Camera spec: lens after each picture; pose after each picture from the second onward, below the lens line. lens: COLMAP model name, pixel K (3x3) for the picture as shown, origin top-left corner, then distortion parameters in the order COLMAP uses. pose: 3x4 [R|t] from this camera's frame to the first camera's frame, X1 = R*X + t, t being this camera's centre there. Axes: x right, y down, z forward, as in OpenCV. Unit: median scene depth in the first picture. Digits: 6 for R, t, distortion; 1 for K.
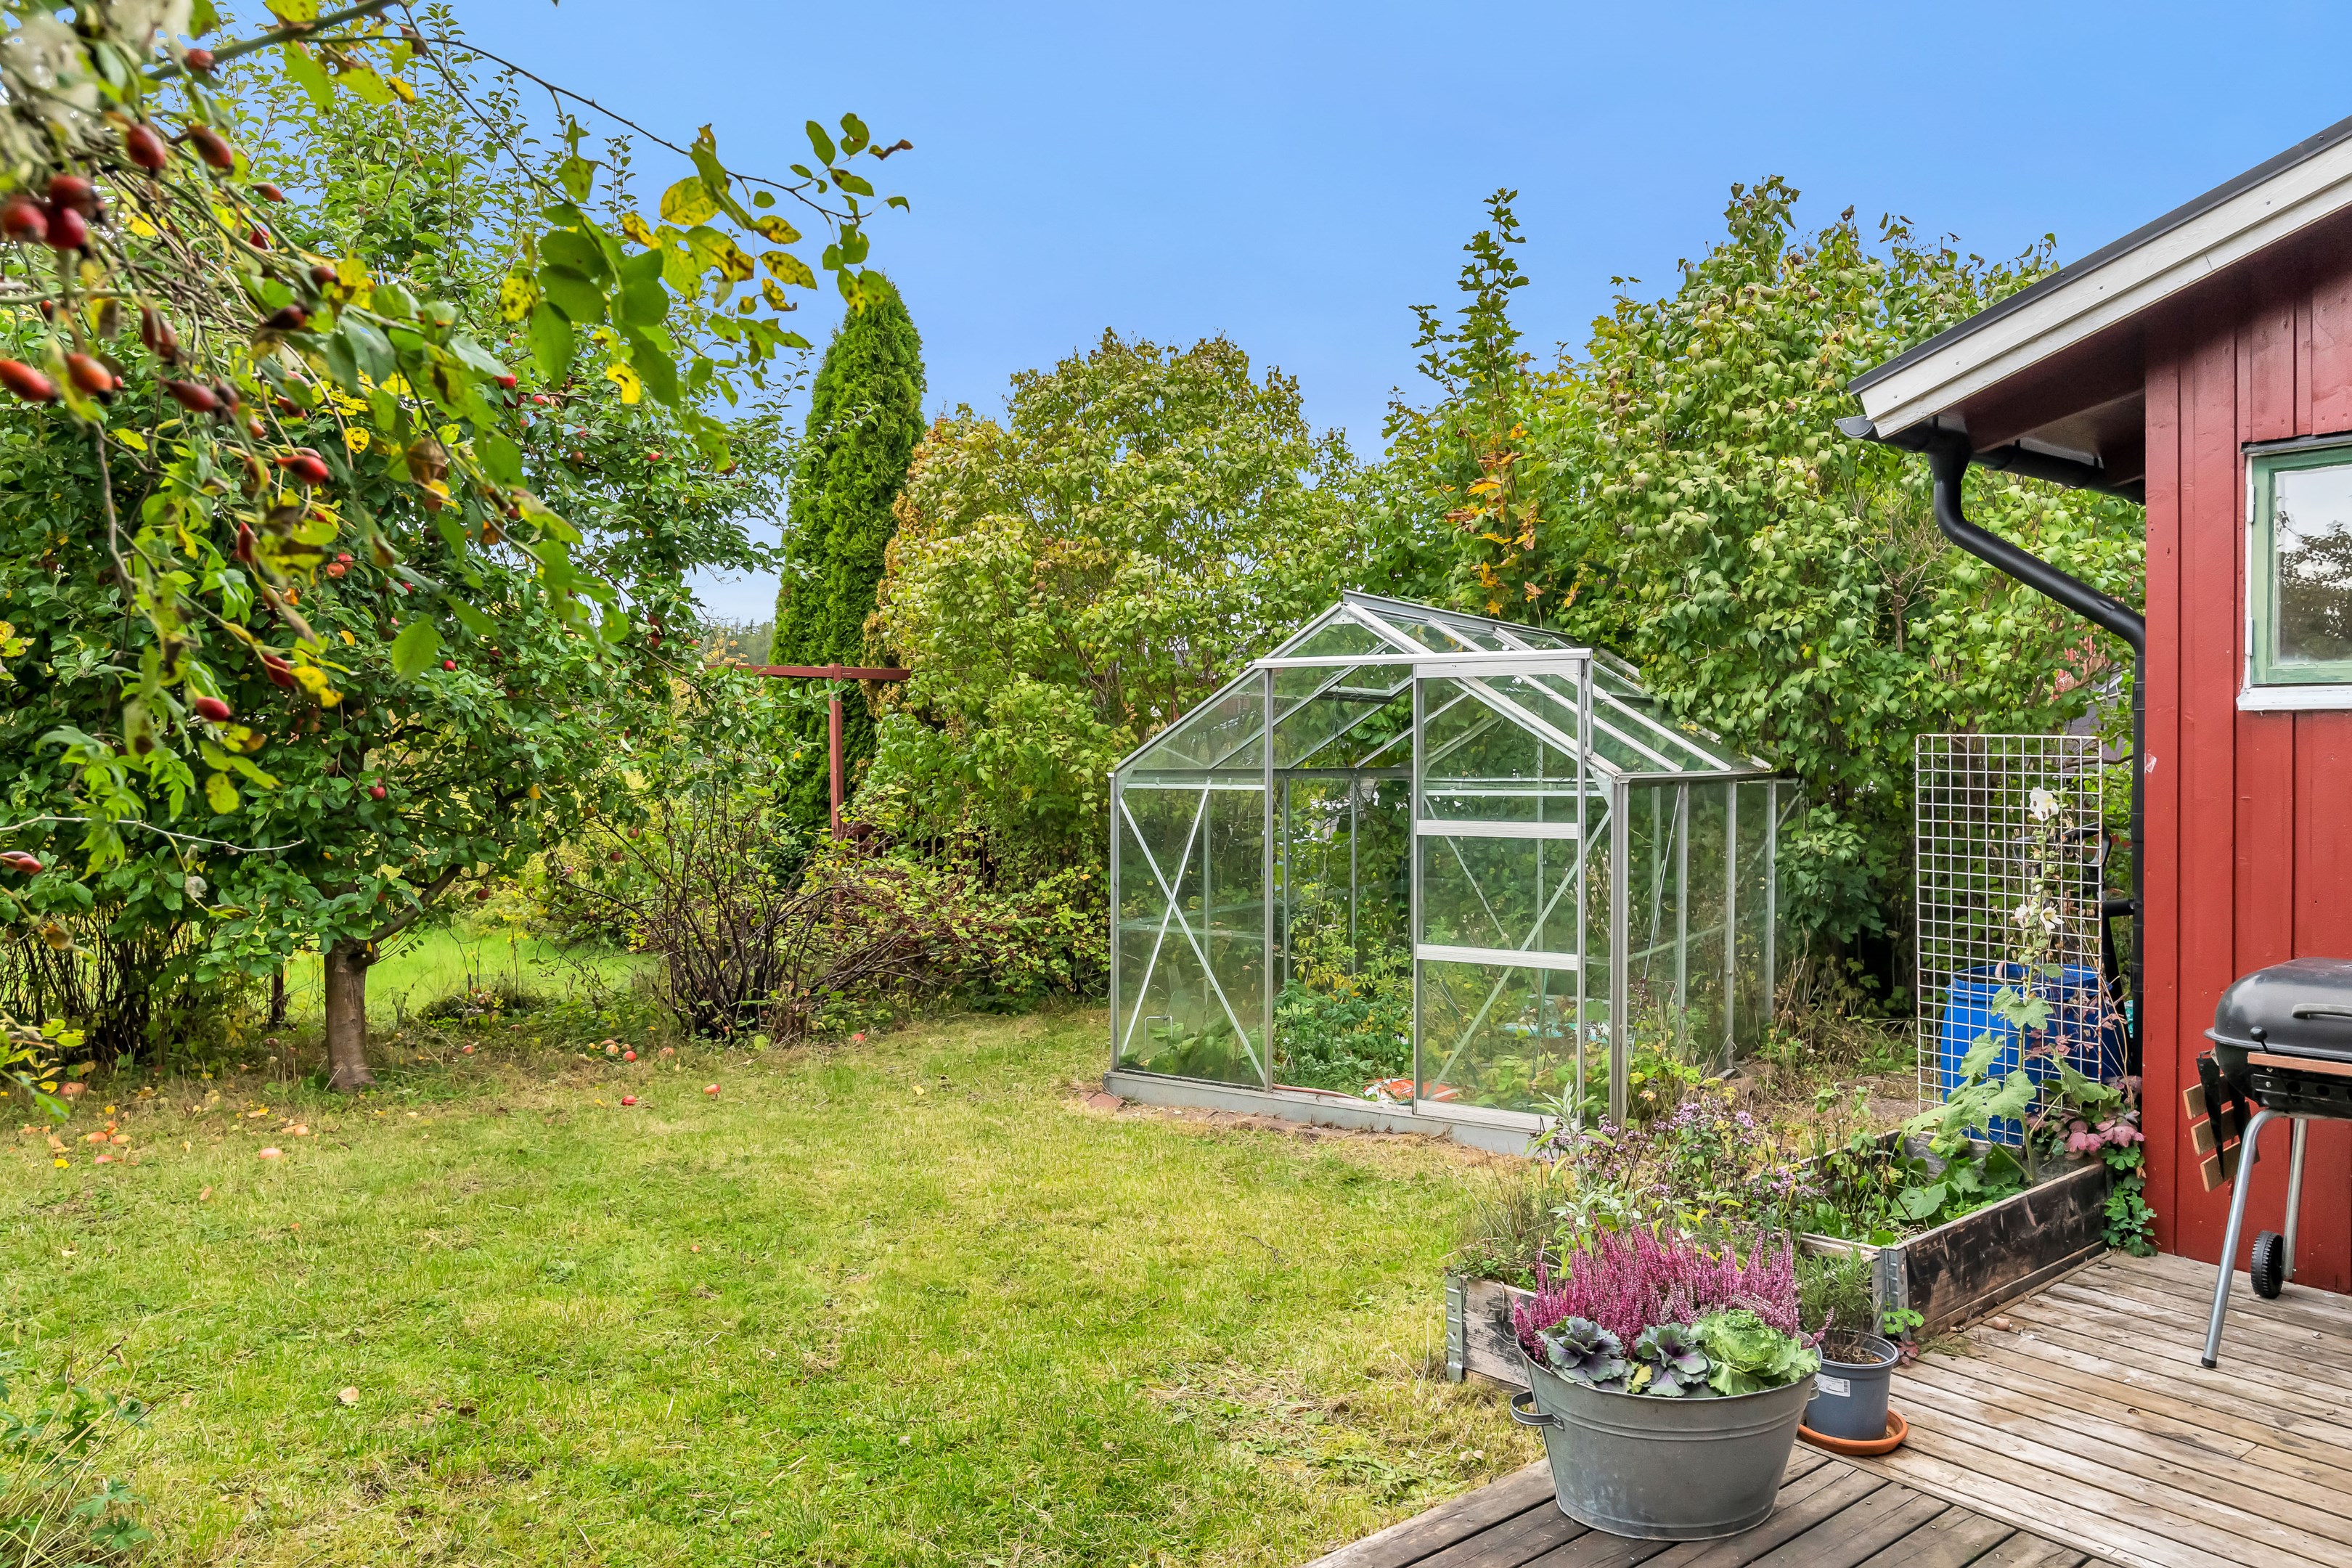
lens RADIAL K [[1595.4, 0, 1176.5], [0, 1595.4, 742.9], [0, 0, 1]] dist [-0.038310, 0.002568]
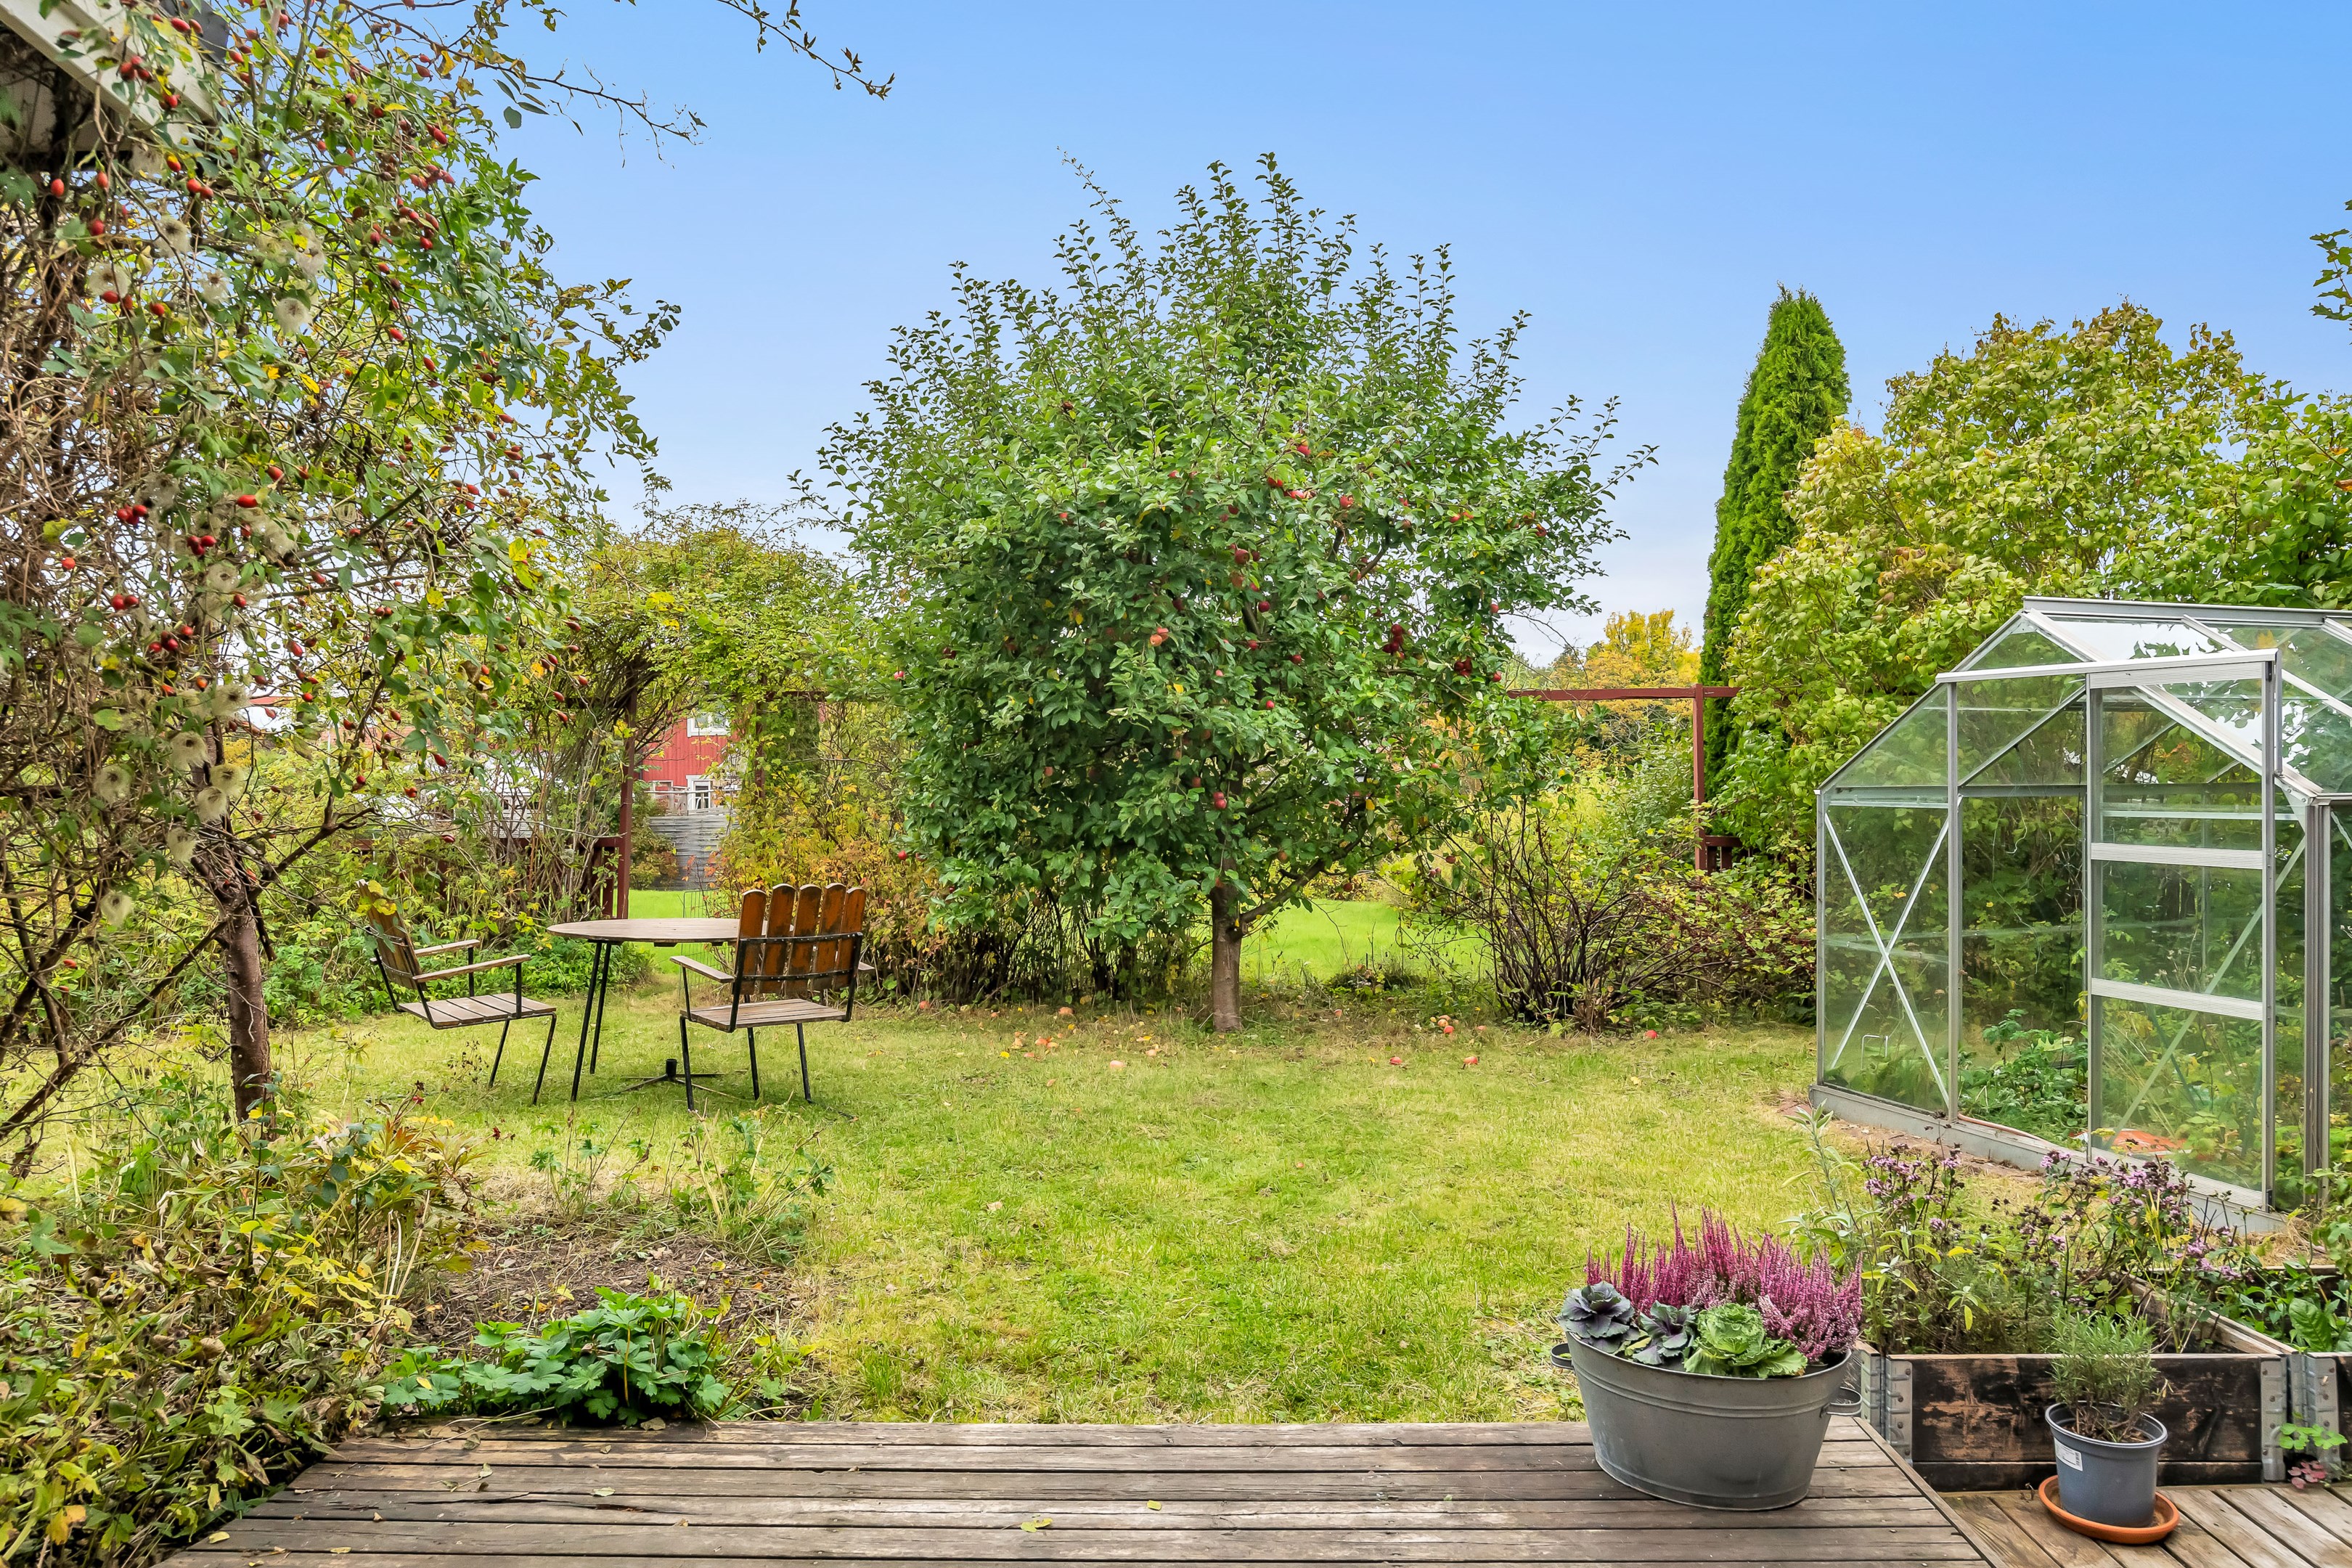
lens RADIAL K [[1564.8, 0, 1185.2], [0, 1564.8, 752.2], [0, 0, 1]] dist [-0.051332, 0.031073]
pose [[0.770716, -0.011978, -0.637067, 0.219986], [0.011236, 0.999923, -0.005207, -0.003668], [0.637080, -0.003145, 0.770791, -0.012109]]
